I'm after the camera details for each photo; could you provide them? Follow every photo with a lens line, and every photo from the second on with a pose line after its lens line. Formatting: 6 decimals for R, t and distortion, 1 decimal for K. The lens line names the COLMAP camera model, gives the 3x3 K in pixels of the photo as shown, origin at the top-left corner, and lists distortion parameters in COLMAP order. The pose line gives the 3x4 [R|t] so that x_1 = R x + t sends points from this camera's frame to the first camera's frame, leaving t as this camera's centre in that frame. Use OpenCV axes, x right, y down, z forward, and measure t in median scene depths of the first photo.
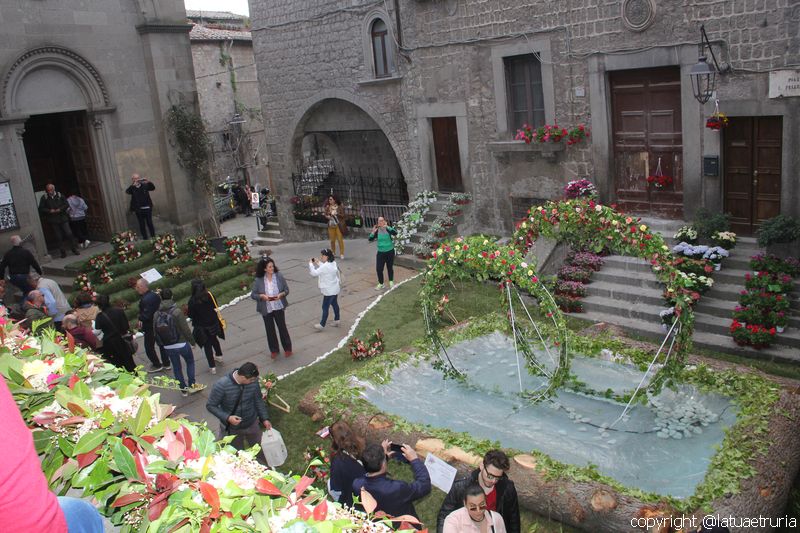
lens RADIAL K [[661.9, 0, 405.0], [0, 661.9, 264.5], [0, 0, 1]] dist [-0.193220, 0.159775]
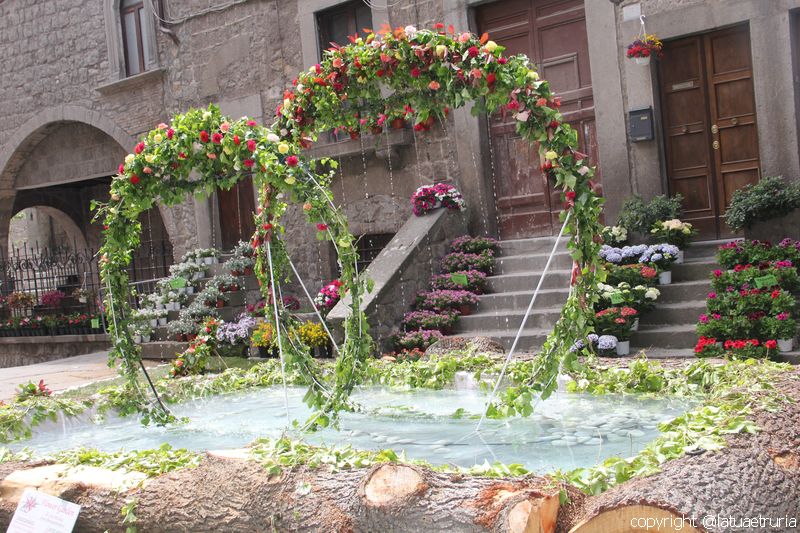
lens RADIAL K [[953.0, 0, 409.5], [0, 953.0, 269.4], [0, 0, 1]] dist [-0.021714, 0.359917]
pose [[0.986341, 0.011424, 0.164318, 0.103580], [0.031694, 0.965787, -0.257391, 0.185883], [-0.161637, 0.259084, 0.952234, 0.184507]]
